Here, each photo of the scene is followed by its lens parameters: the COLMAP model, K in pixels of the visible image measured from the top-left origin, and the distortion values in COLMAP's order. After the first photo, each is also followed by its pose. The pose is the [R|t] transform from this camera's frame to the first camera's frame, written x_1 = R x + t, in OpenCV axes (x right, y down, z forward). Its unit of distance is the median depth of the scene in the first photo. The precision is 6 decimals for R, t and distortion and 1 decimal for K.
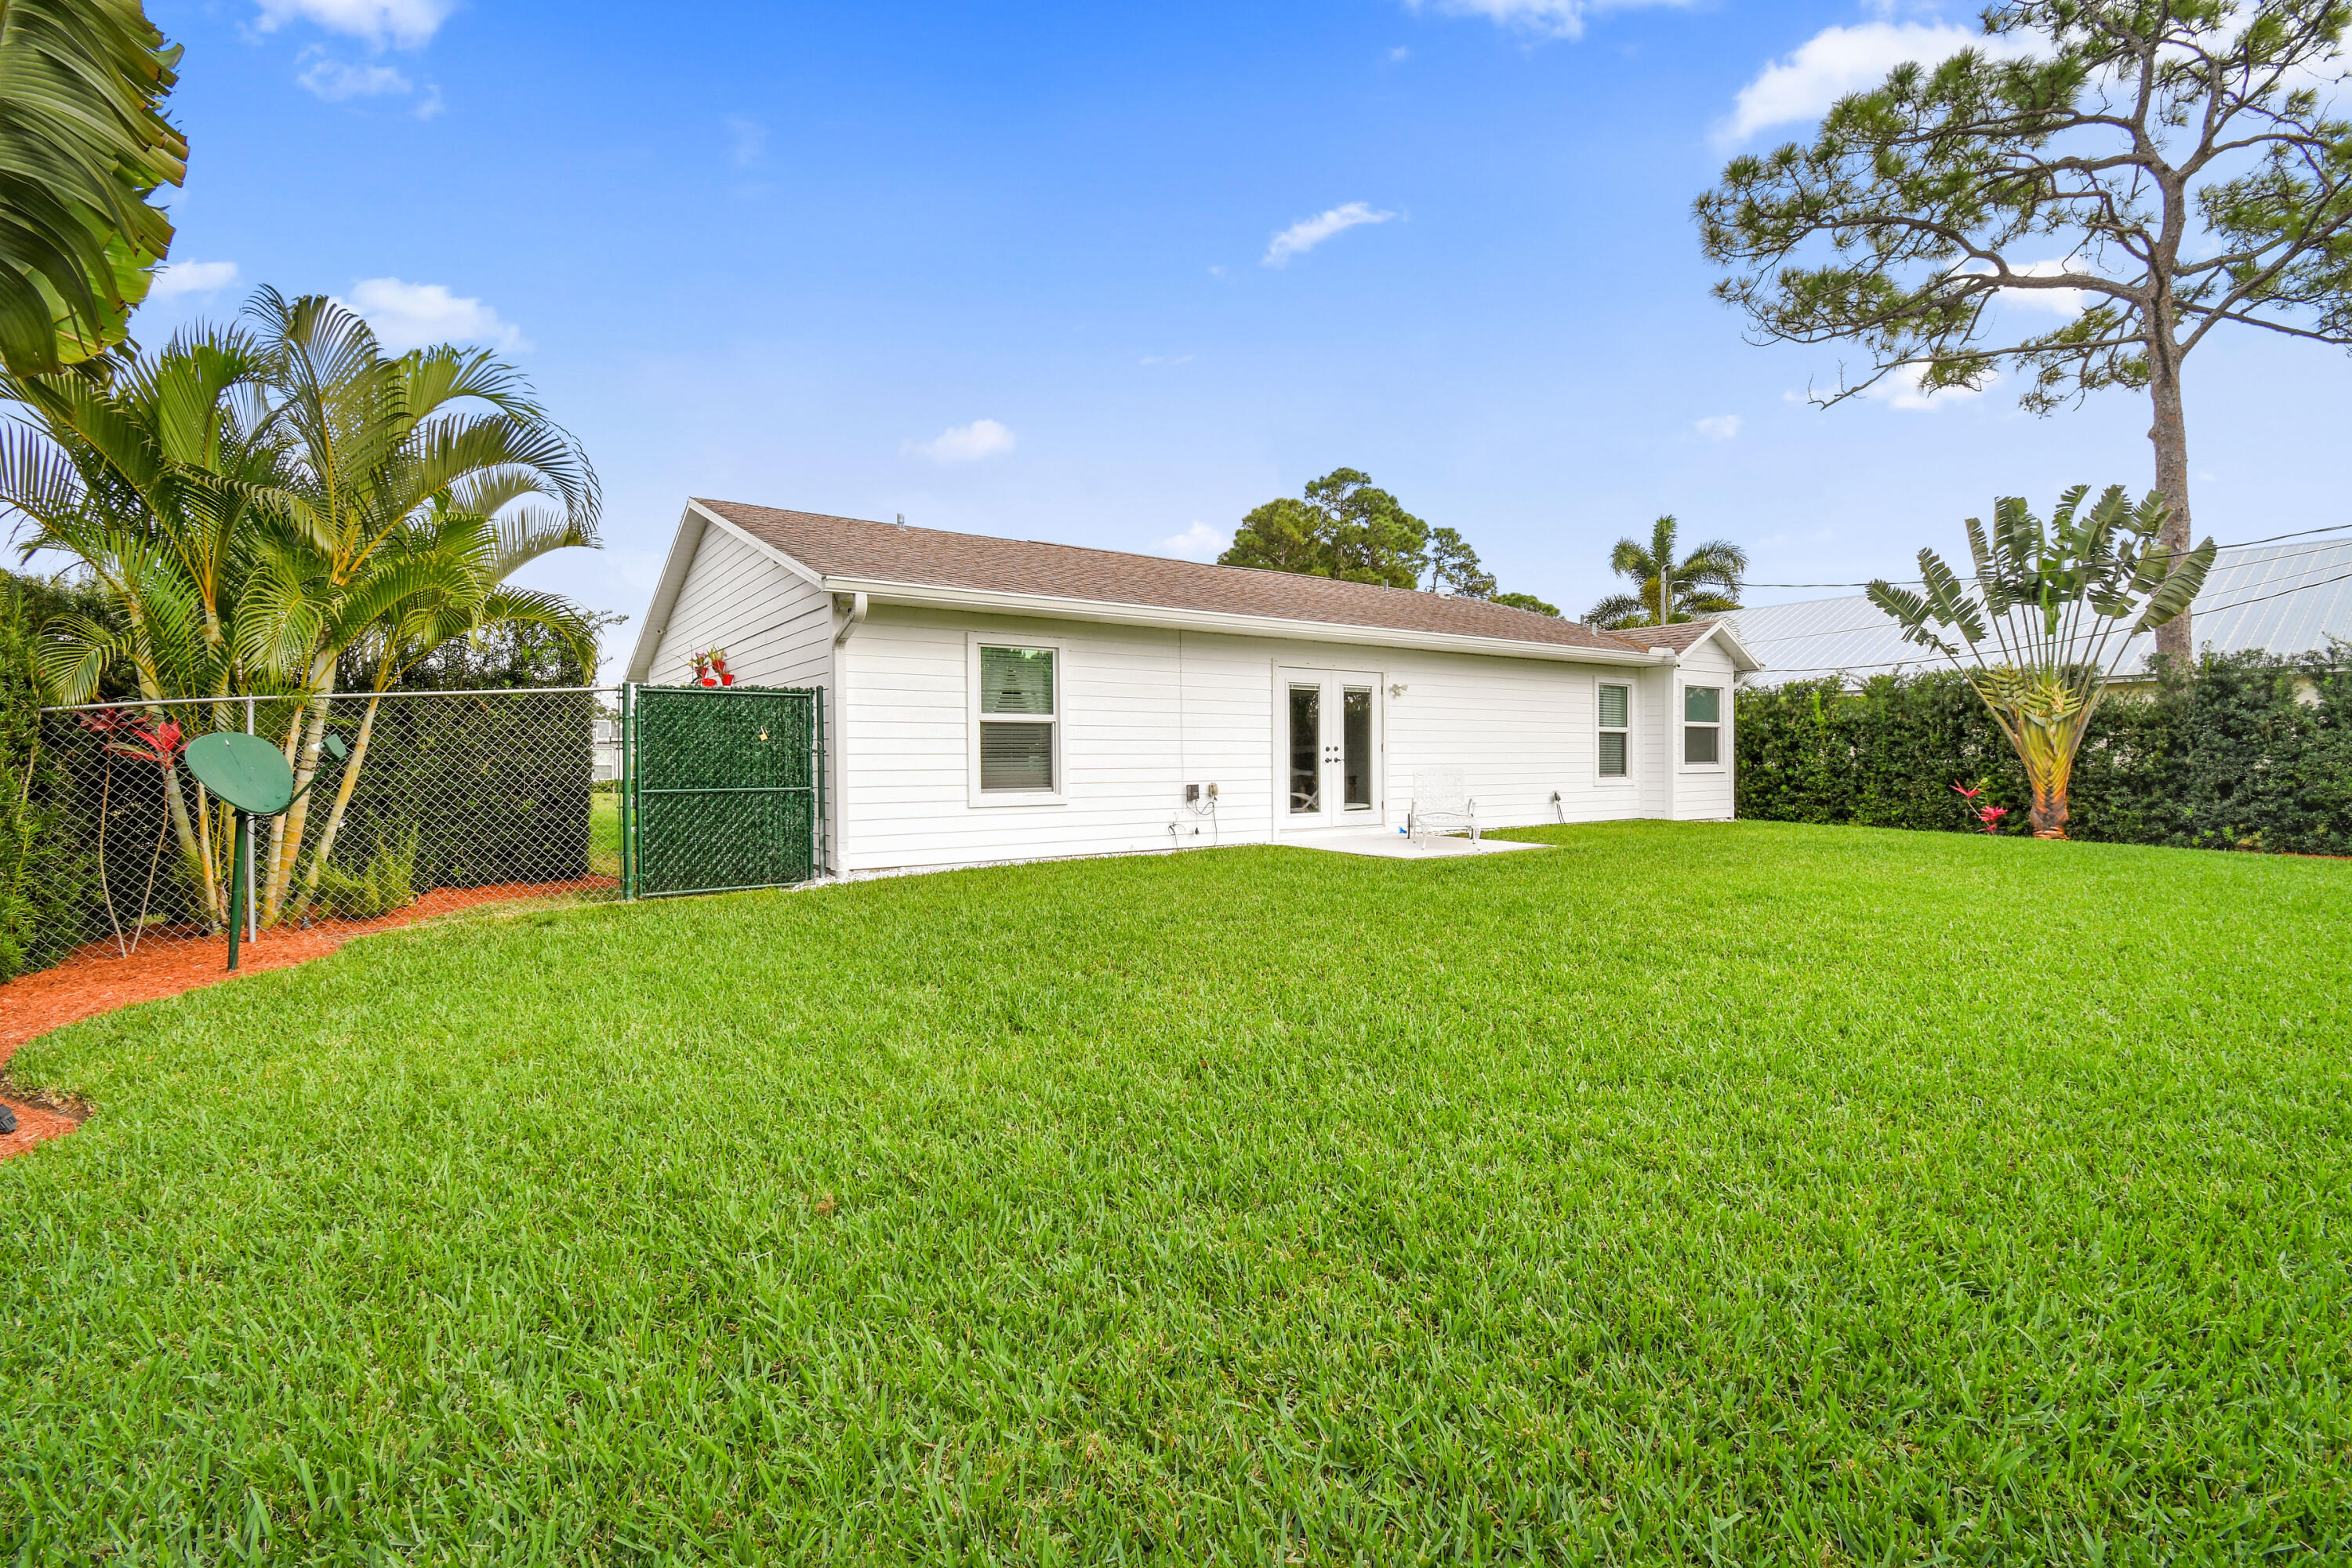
lens RADIAL K [[1040.9, 0, 1189.4], [0, 1040.9, 759.5], [0, 0, 1]] dist [0.010007, -0.013195]
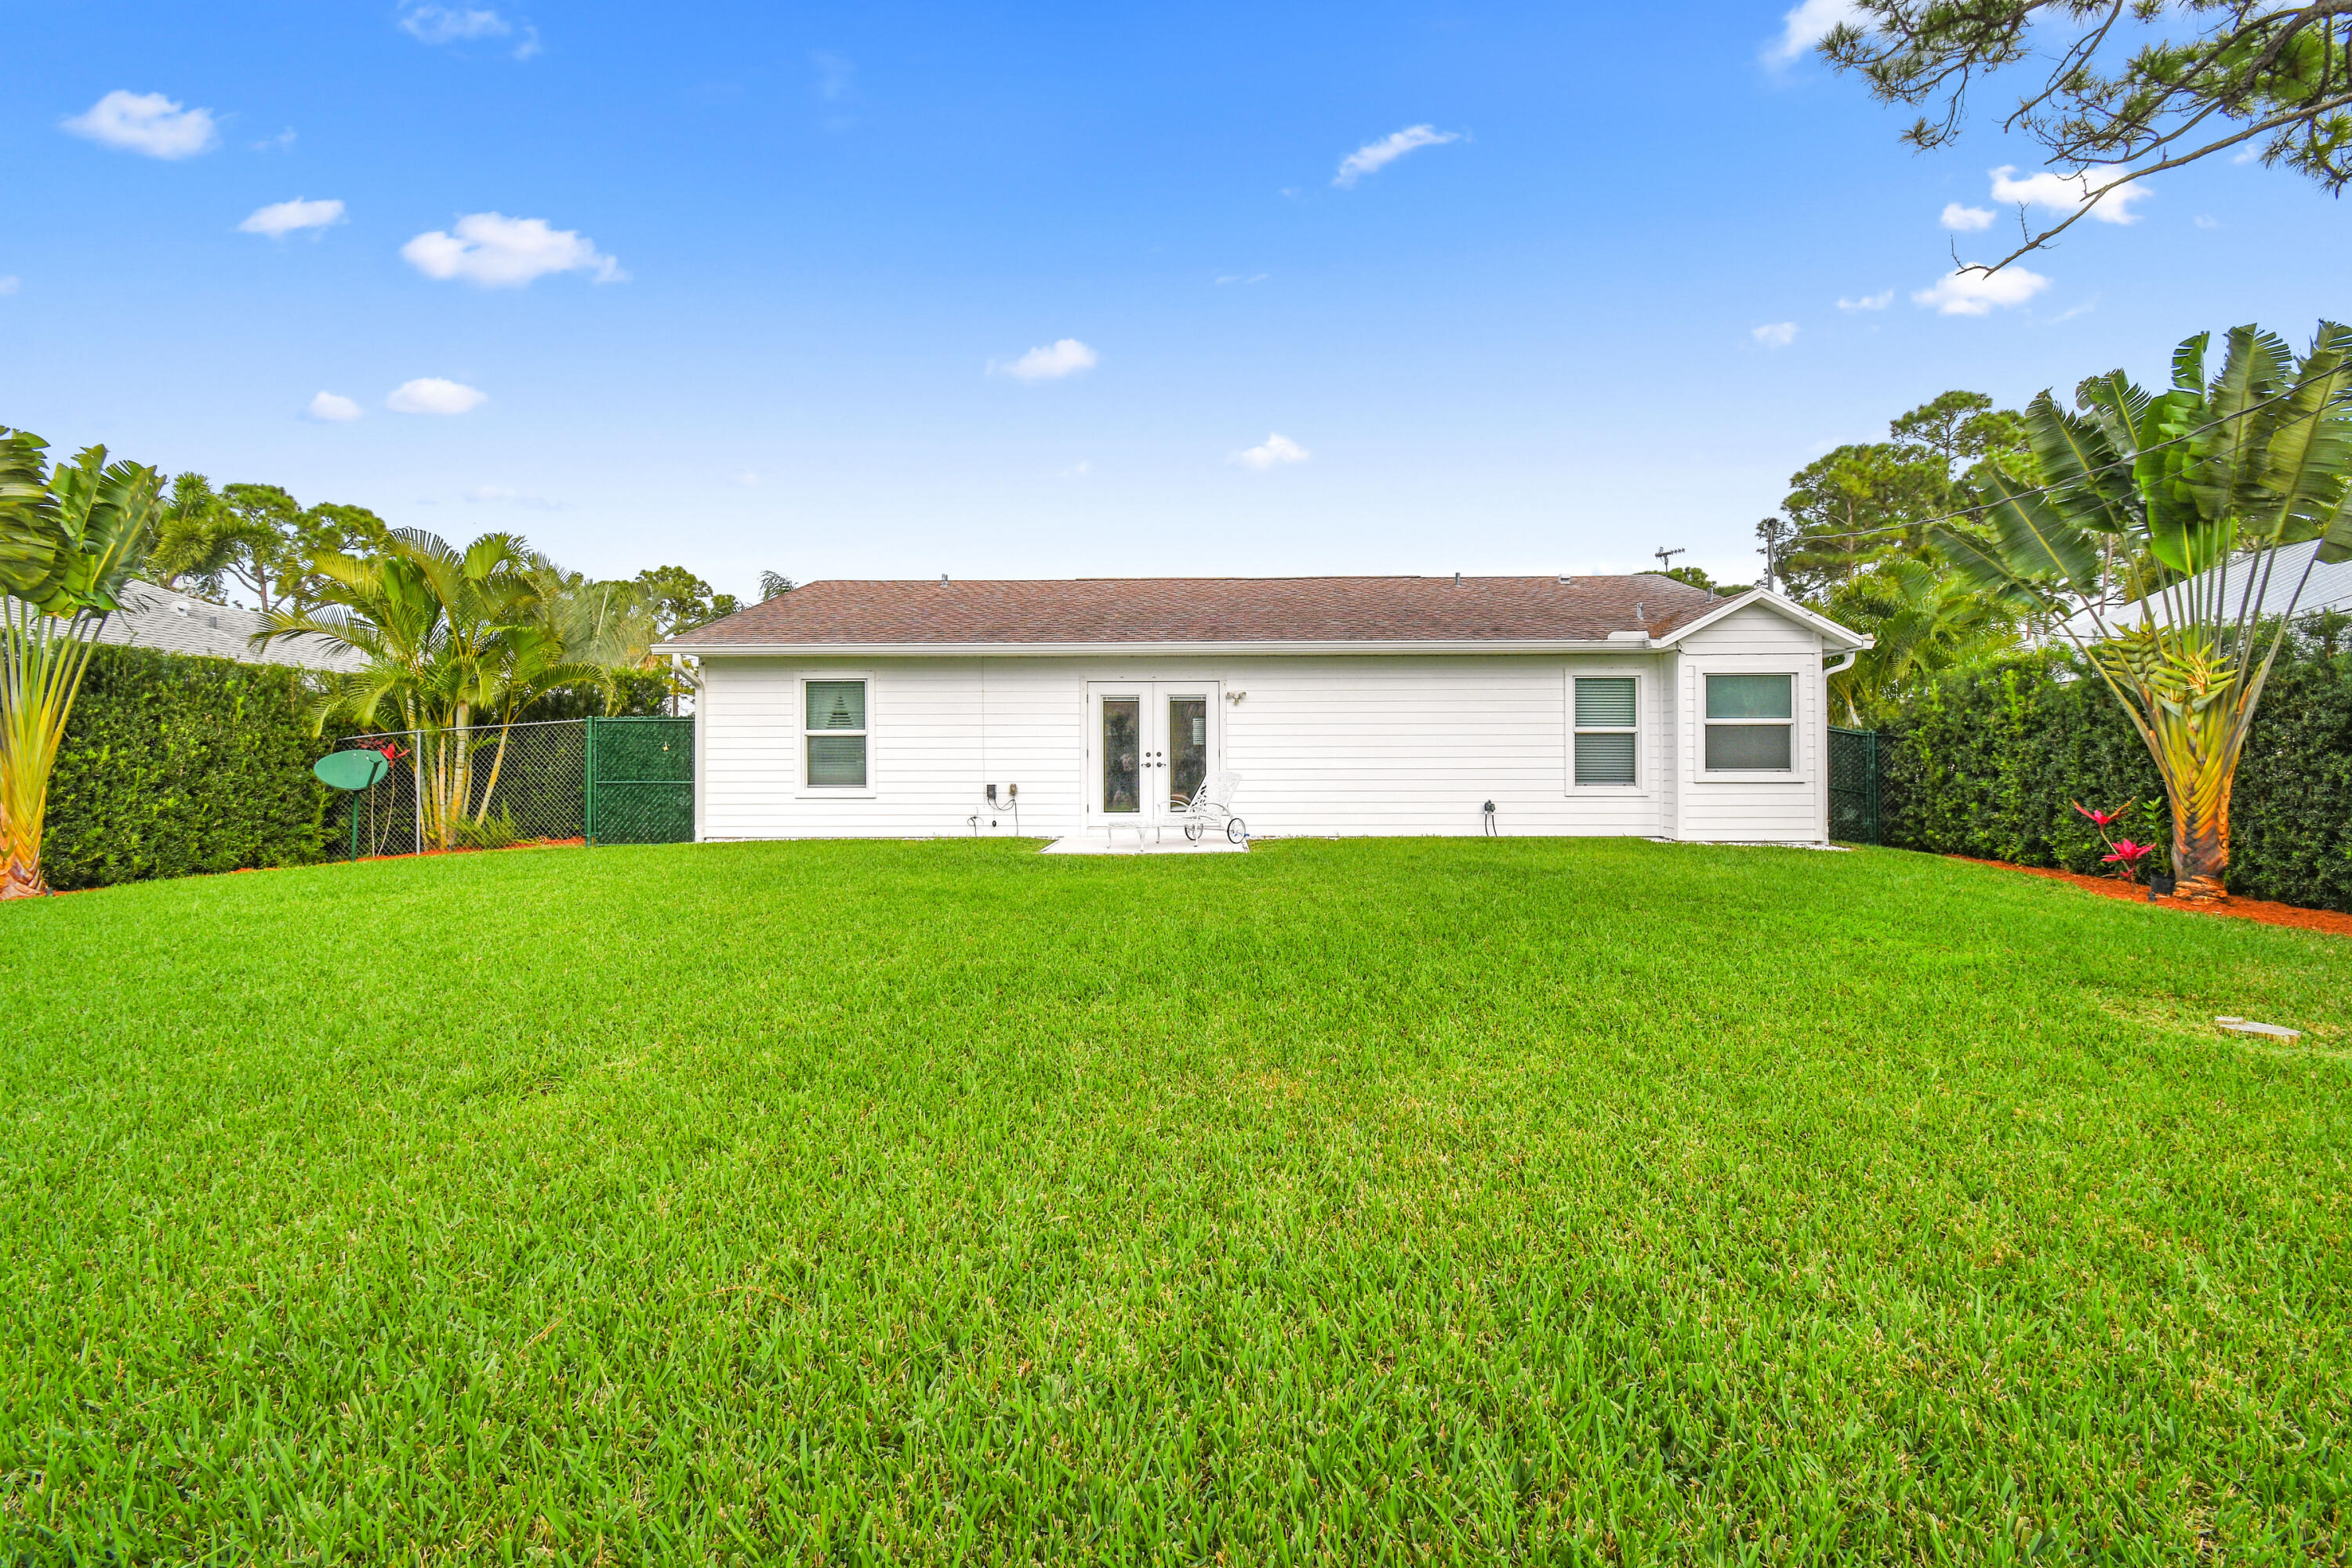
lens RADIAL K [[1040.9, 0, 1188.0], [0, 1040.9, 759.6], [0, 0, 1]] dist [0.010007, -0.013195]
pose [[0.808394, 0.001501, -0.588640, 0.699867], [-0.002414, 0.999997, -0.000766, -0.003366], [0.588637, 0.002040, 0.808395, 0.126280]]
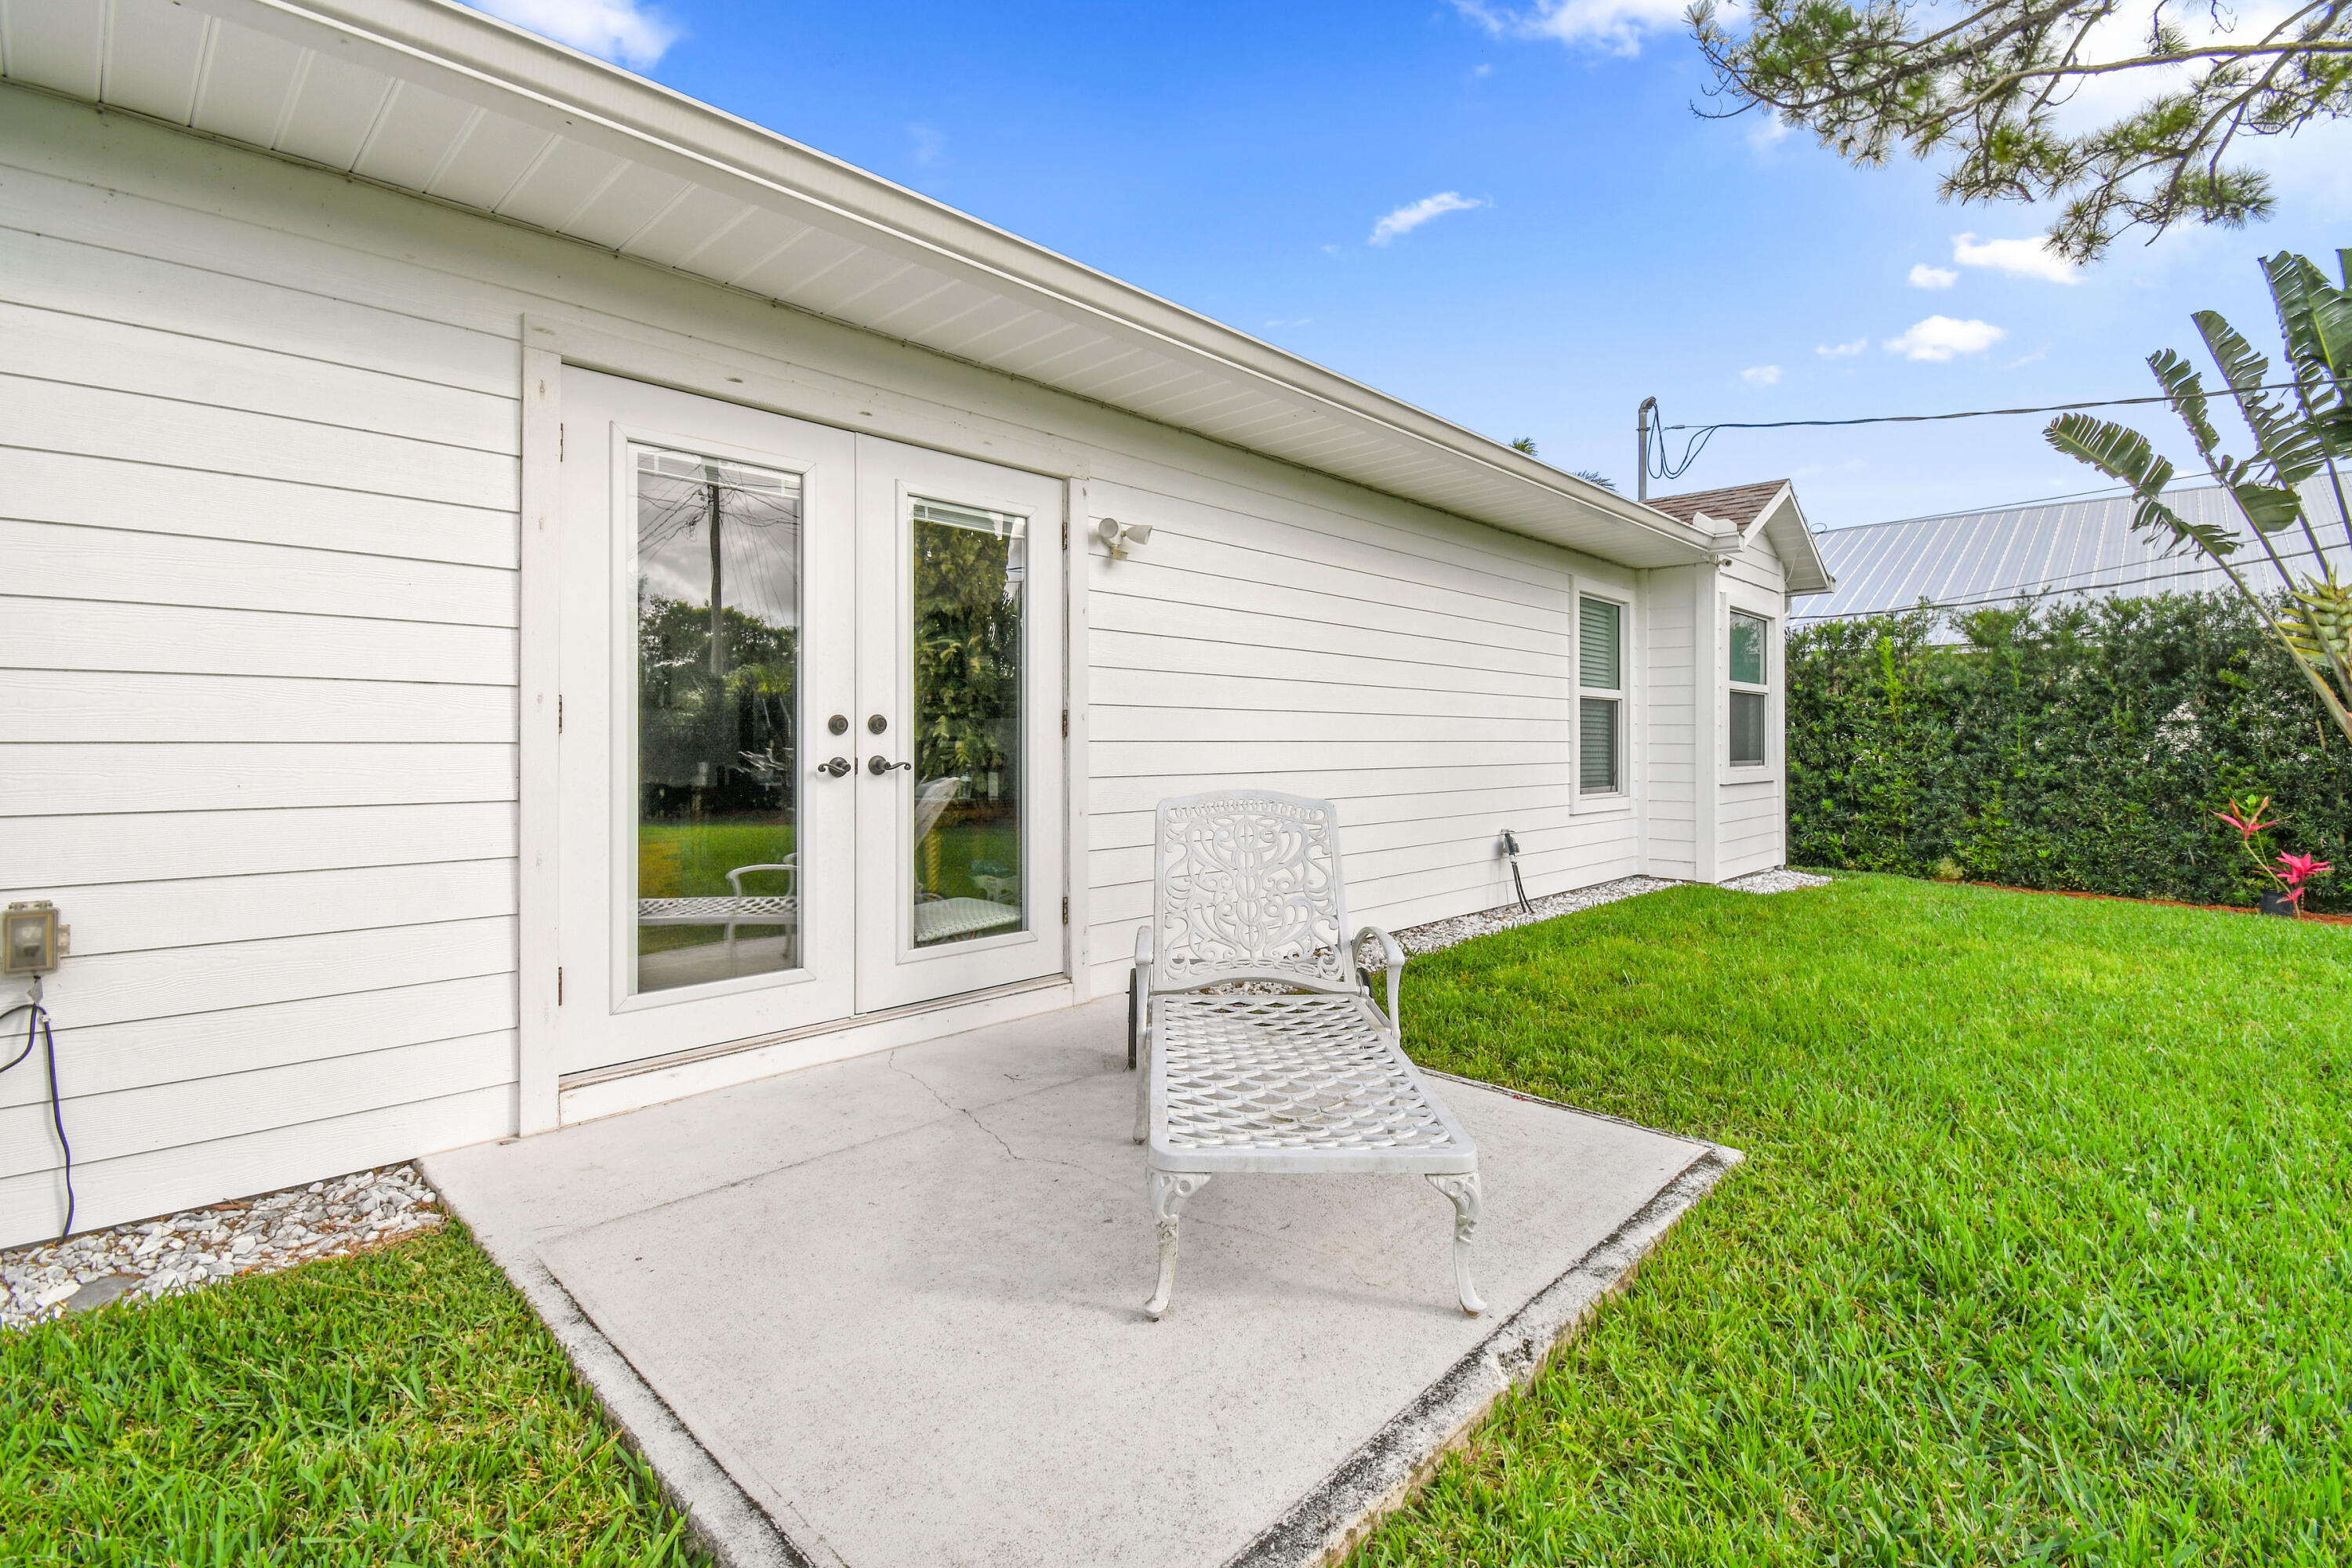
lens RADIAL K [[1084.4, 0, 1195.6], [0, 1084.4, 724.3], [0, 0, 1]] dist [-0.020181, -0.001453]
pose [[0.980903, 0.010960, 0.194186, 0.146308], [-0.008329, 0.999862, -0.014361, -0.006323], [-0.194317, 0.012470, 0.980860, 0.616315]]
